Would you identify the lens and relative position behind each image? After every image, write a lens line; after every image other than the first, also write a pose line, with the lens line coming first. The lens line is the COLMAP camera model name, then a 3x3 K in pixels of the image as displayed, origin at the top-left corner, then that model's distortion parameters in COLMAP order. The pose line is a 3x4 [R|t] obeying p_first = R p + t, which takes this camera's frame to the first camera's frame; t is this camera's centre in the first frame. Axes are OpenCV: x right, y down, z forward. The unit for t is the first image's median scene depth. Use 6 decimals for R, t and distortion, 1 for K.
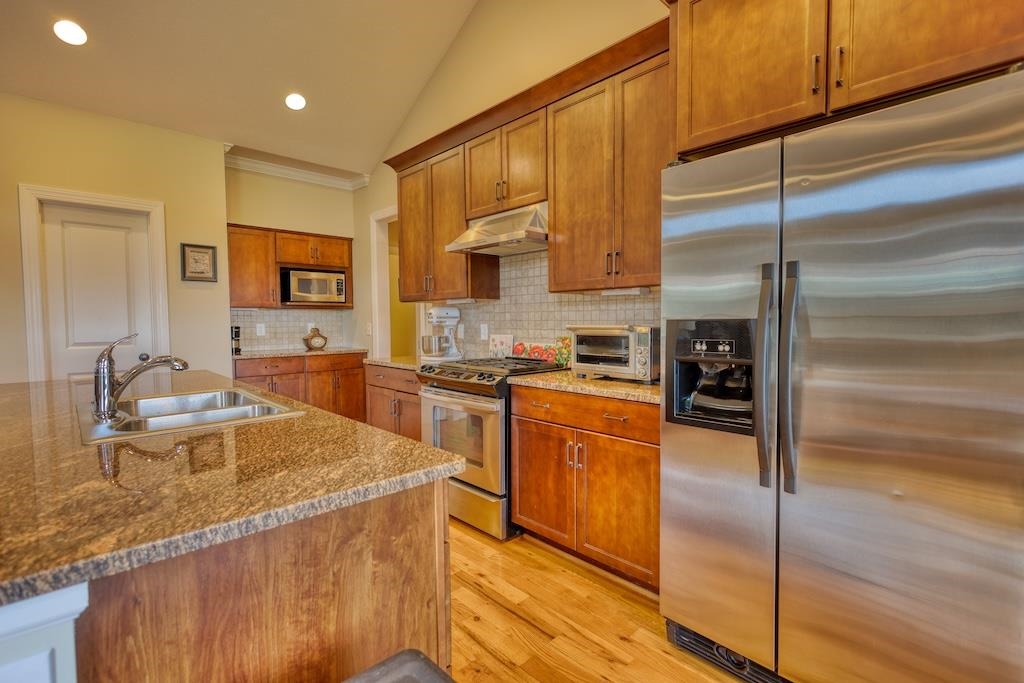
lens RADIAL K [[471.9, 0, 517.6], [0, 471.9, 336.2], [0, 0, 1]] dist [0.001841, -0.000302]
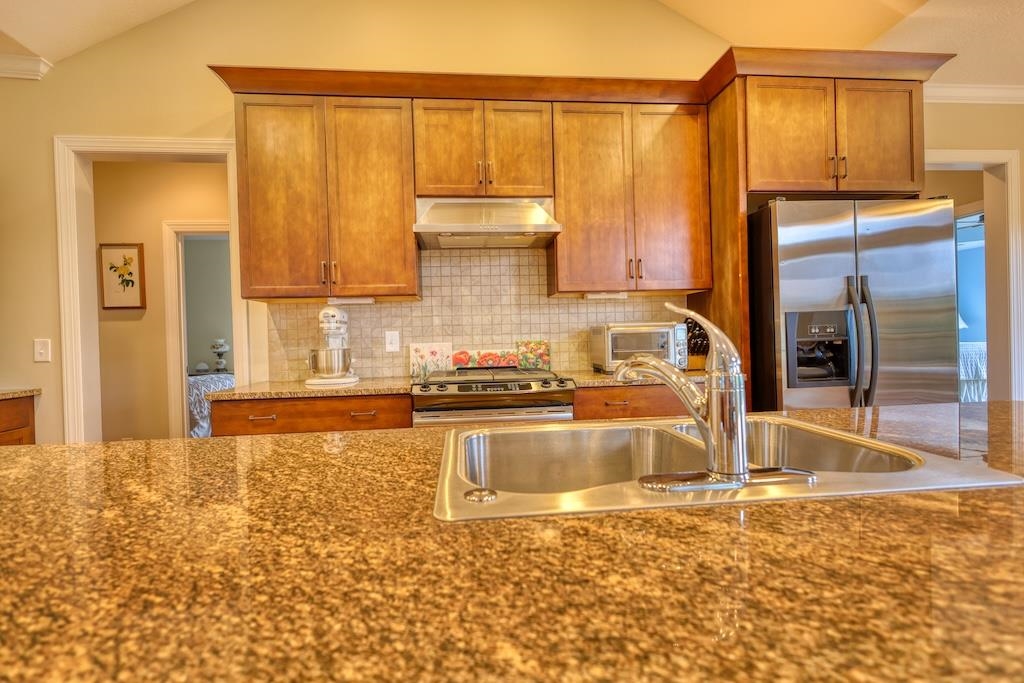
lens RADIAL K [[471.9, 0, 511.0], [0, 471.9, 338.5], [0, 0, 1]] dist [0.001841, -0.000302]
pose [[0.614580, -0.012268, 0.788759, -0.732042], [0.050374, 0.998449, -0.023720, 0.019117], [-0.787245, 0.054311, 0.614244, 0.471130]]
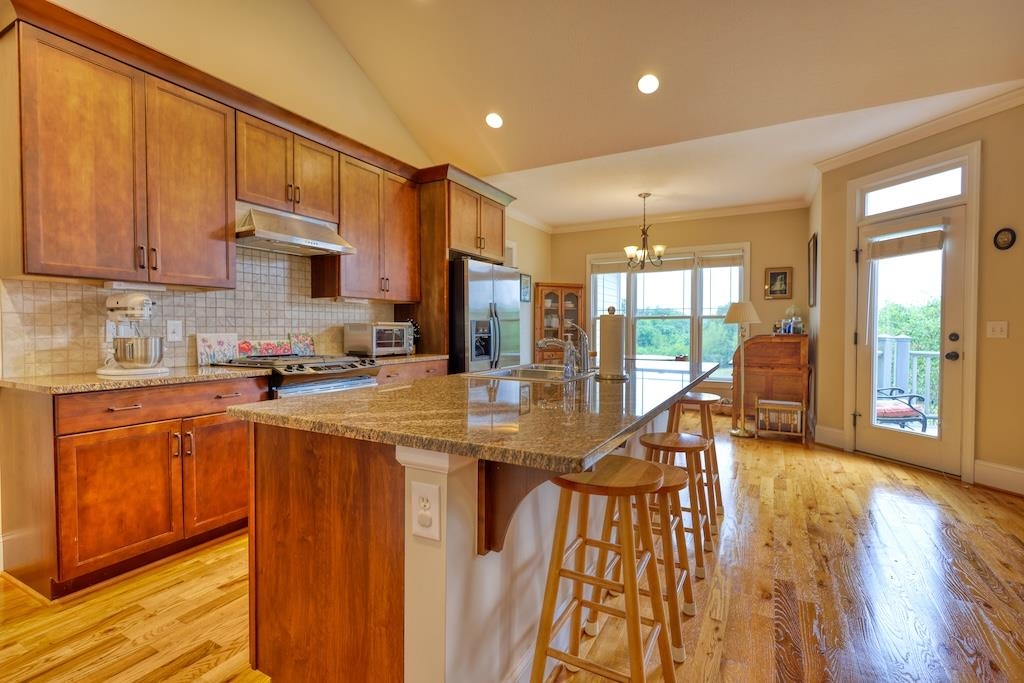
lens RADIAL K [[471.9, 0, 511.9], [0, 471.9, 341.2], [0, 0, 1]] dist [0.001841, -0.000302]
pose [[-0.299996, -0.018842, 0.953754, -1.254268], [0.034841, 0.998921, 0.030693, 0.004382], [-0.953304, 0.042438, -0.299016, 0.912536]]
